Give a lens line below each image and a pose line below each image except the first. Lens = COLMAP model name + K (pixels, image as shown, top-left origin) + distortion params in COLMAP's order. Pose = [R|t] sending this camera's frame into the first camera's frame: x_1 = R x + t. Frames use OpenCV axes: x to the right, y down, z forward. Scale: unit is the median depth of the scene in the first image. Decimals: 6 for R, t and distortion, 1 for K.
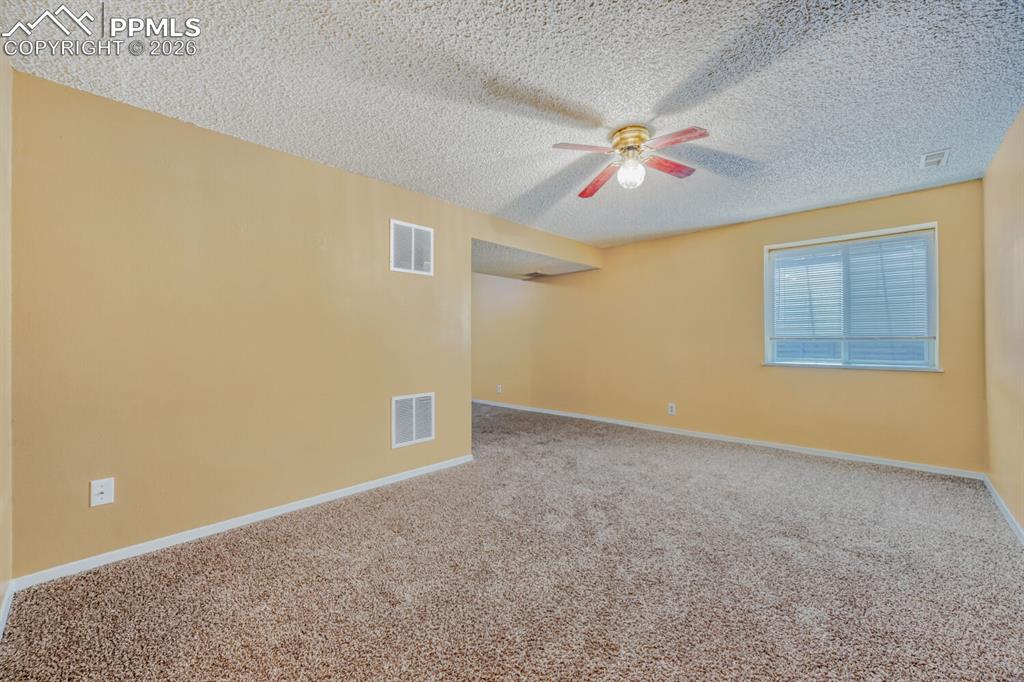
lens RADIAL K [[399.7, 0, 516.1], [0, 399.7, 340.1], [0, 0, 1]] dist [-0.001358, -0.000006]
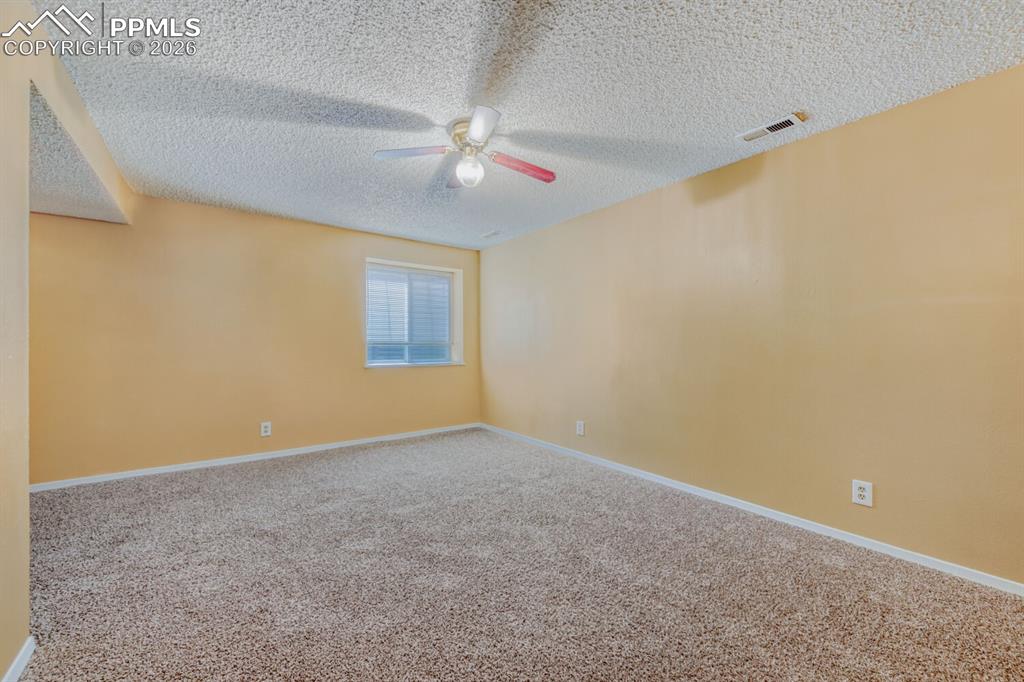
lens RADIAL K [[399.7, 0, 515.9], [0, 399.7, 344.8], [0, 0, 1]] dist [-0.001358, -0.000006]
pose [[0.156869, 0.006404, 0.987599, -0.449588], [-0.005234, 0.999970, -0.005652, 0.006266], [-0.987606, -0.004283, 0.156897, 0.515198]]
